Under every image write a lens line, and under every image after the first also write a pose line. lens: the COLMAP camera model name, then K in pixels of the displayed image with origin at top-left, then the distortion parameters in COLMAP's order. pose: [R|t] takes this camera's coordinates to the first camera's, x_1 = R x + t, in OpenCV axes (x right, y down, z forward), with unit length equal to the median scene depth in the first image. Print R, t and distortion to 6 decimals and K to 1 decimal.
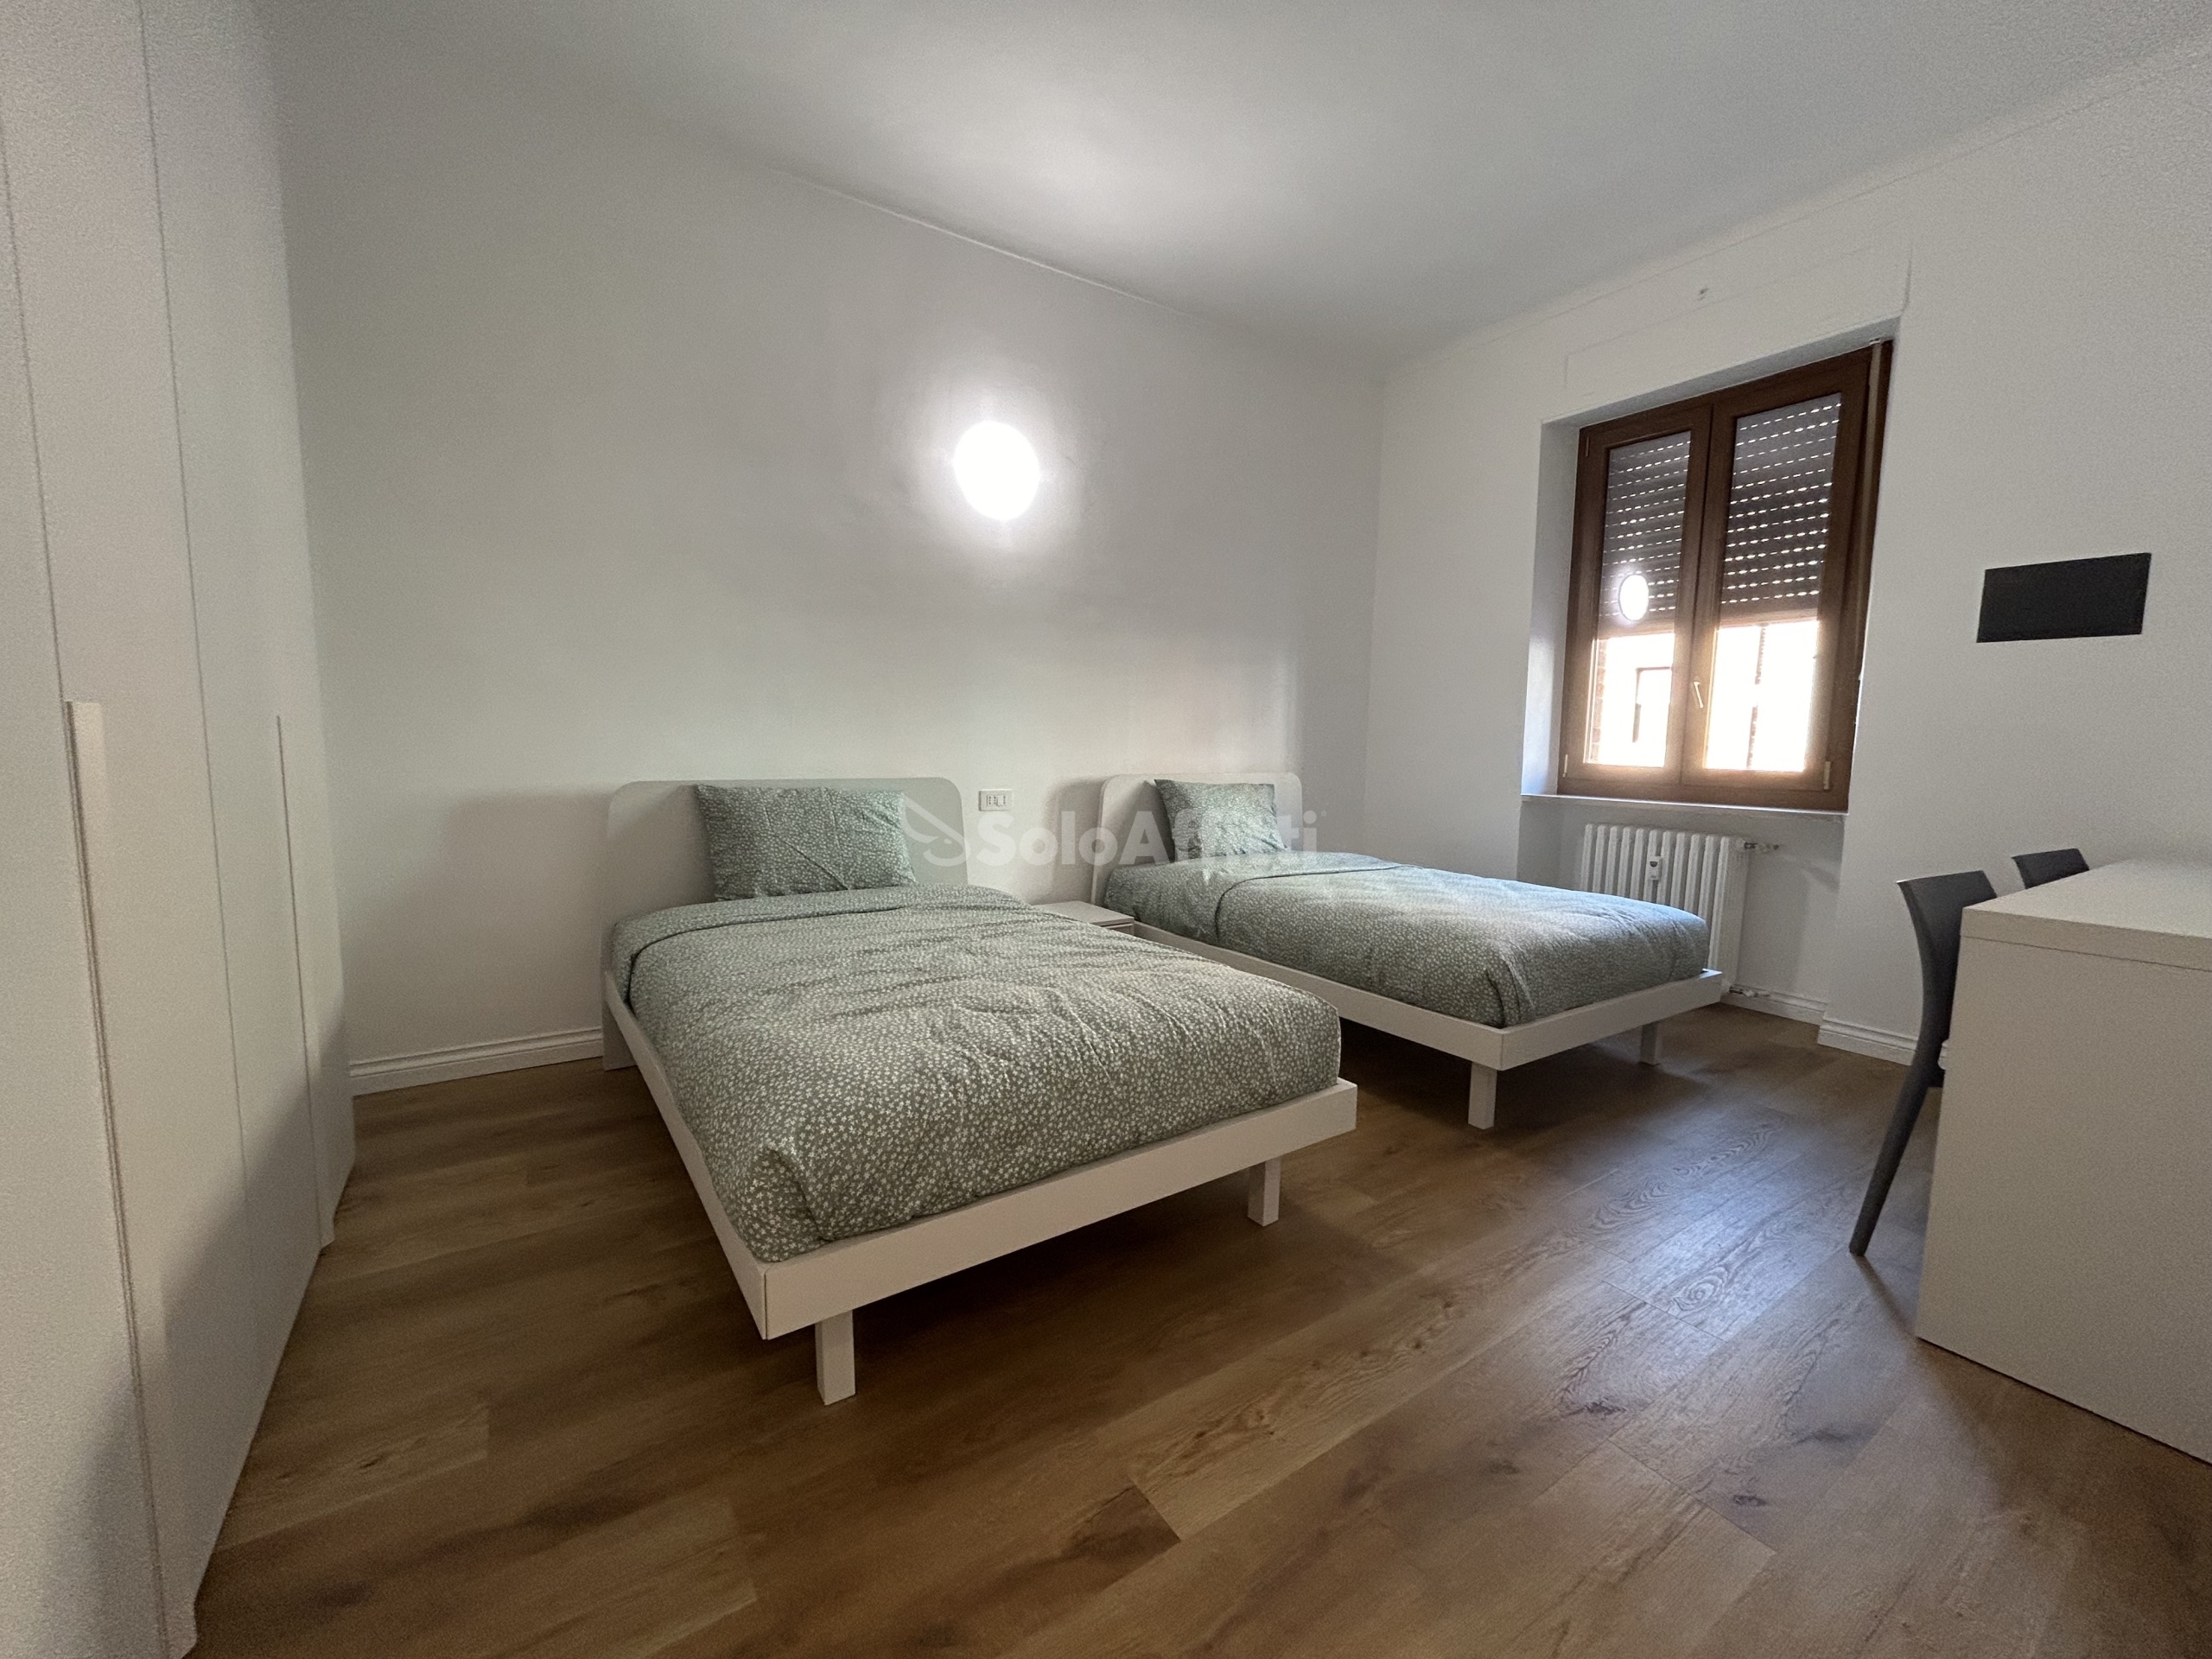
lens RADIAL K [[886.8, 0, 1110.7], [0, 886.8, 835.8], [0, 0, 1]] dist [-0.003846, 0.000727]
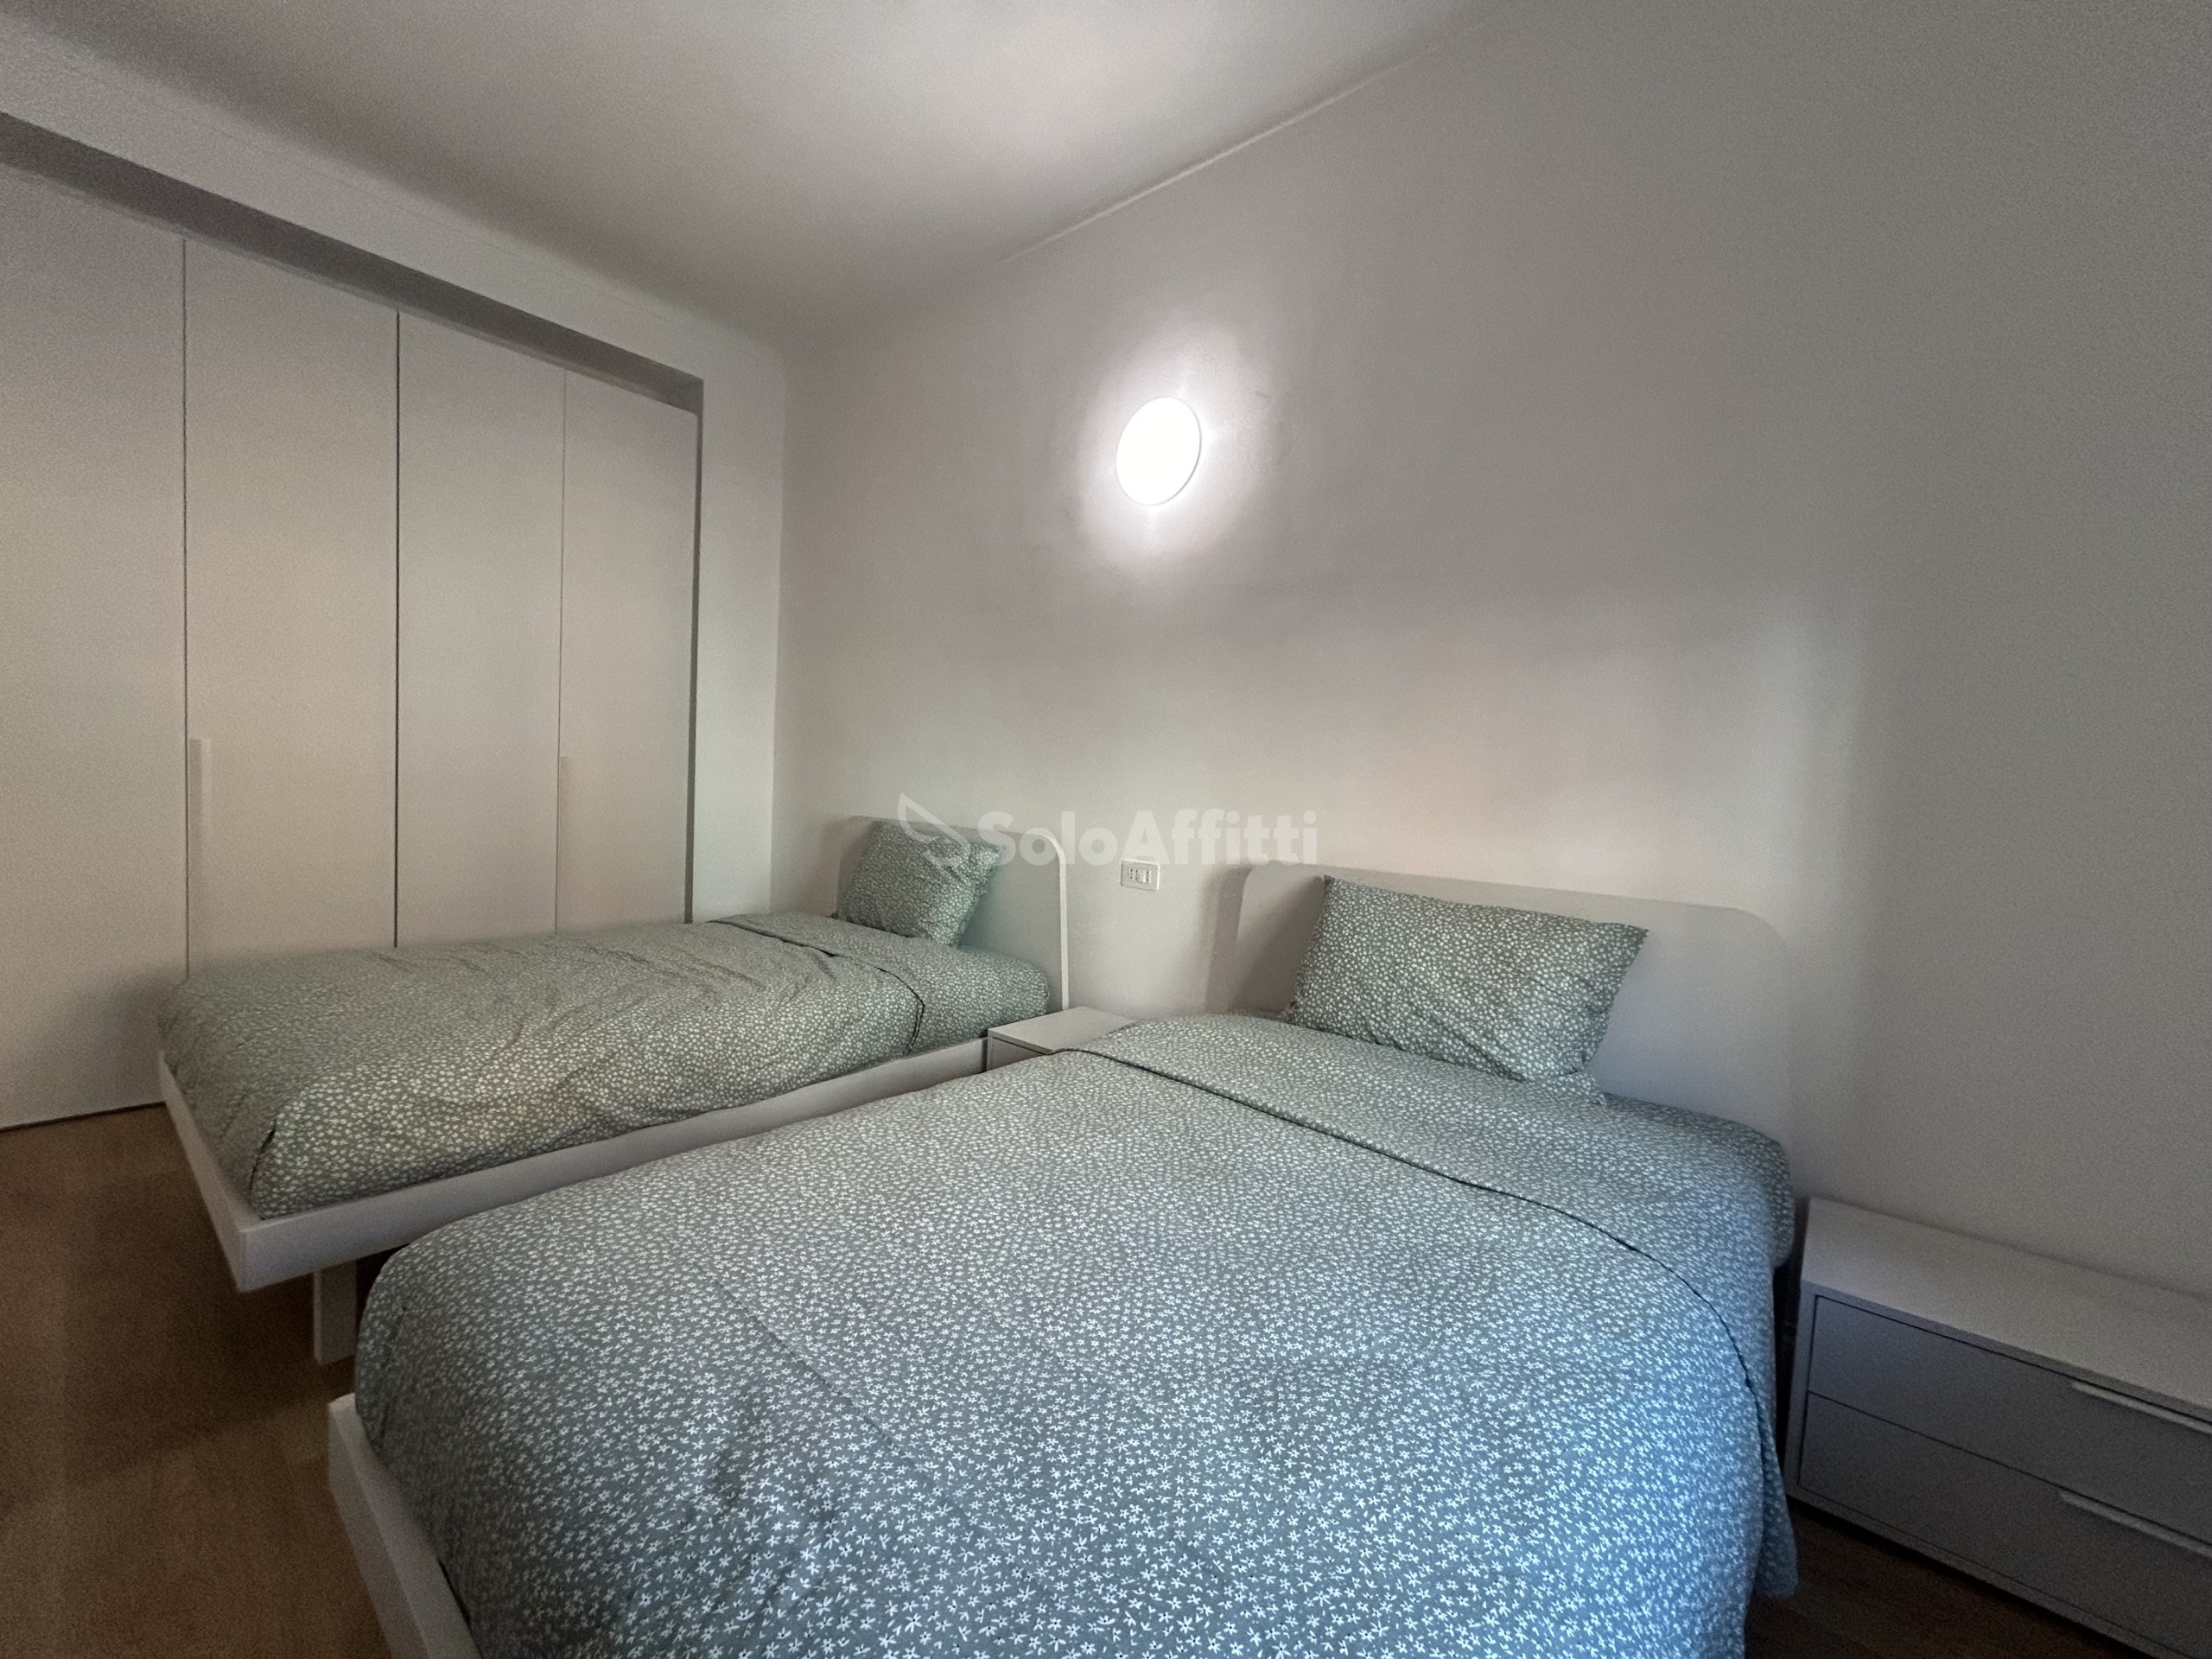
lens RADIAL K [[886.8, 0, 1104.2], [0, 886.8, 827.3], [0, 0, 1]] dist [-0.003846, 0.000727]
pose [[0.271738, 0.059496, -0.960530, 0.607524], [-0.147973, 0.988801, 0.019385, -0.092986], [0.950927, 0.136865, 0.277499, 0.756368]]
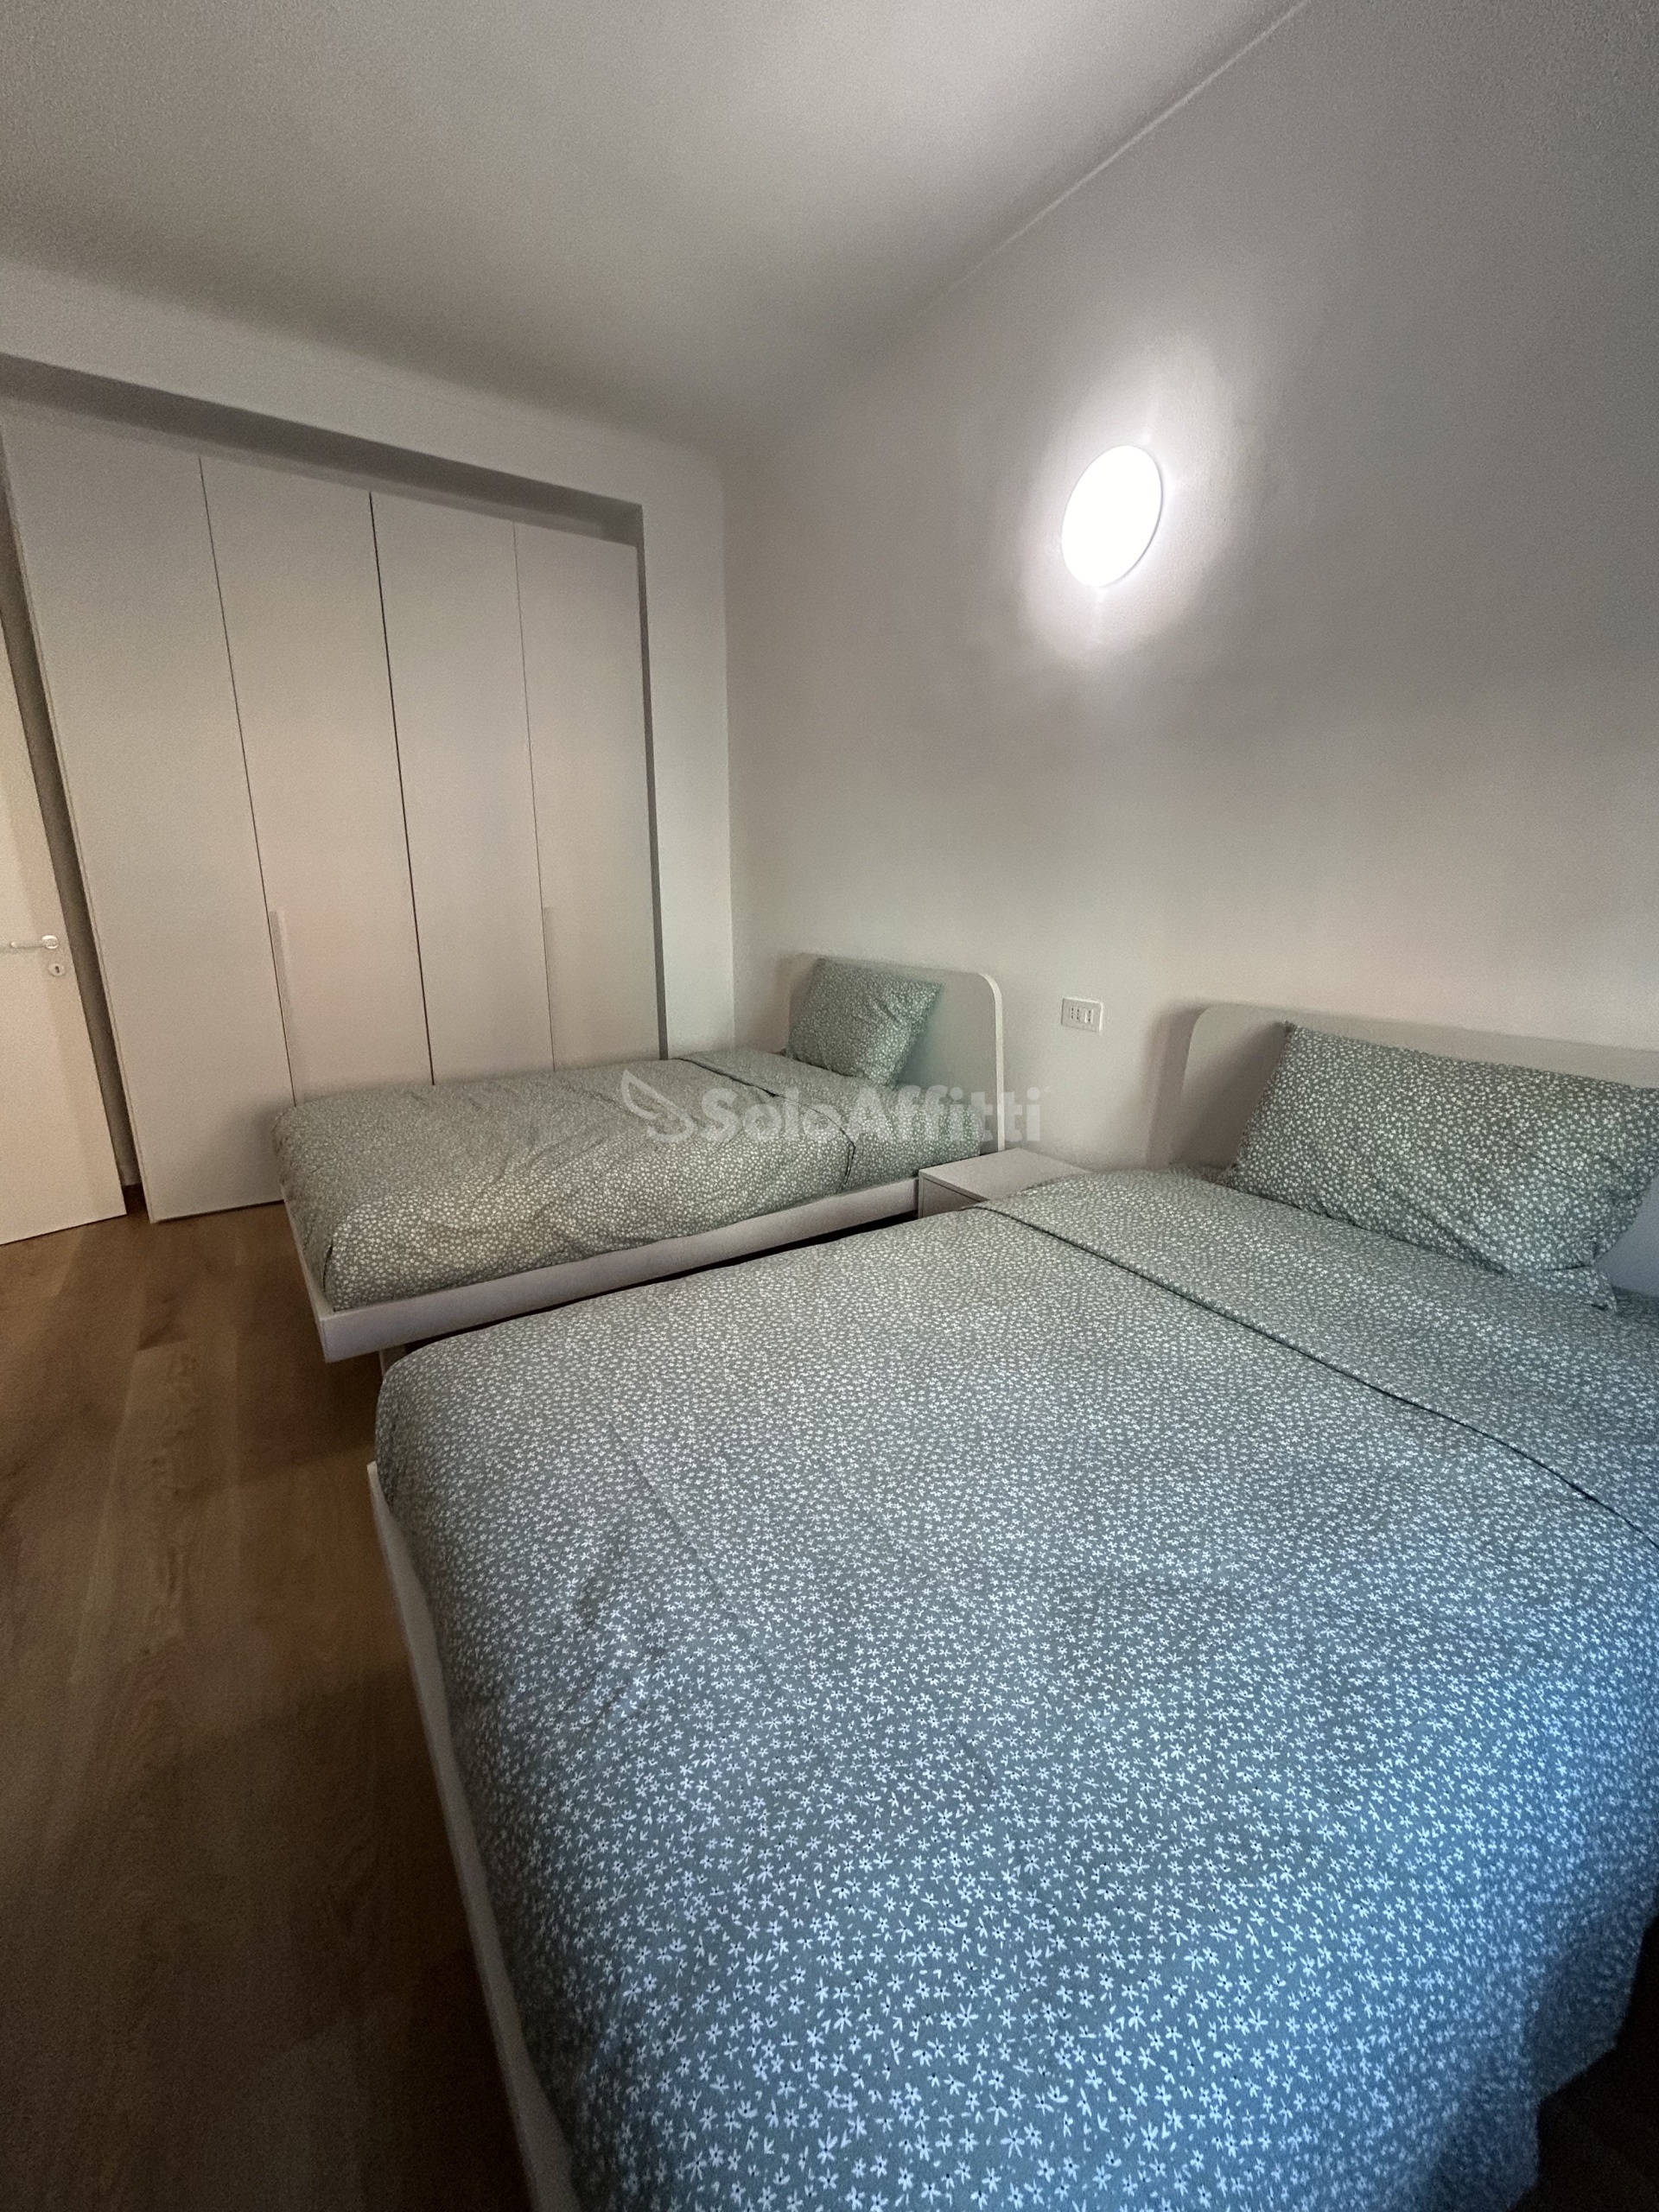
lens RADIAL K [[886.8, 0, 824.8], [0, 886.8, 1097.8], [0, 0, 1]] dist [-0.003846, 0.000727]
pose [[-0.012753, 0.234823, -0.971955, 0.601970], [-0.101721, 0.966686, 0.234884, -0.123950], [0.994731, 0.101863, 0.011559, 0.794811]]
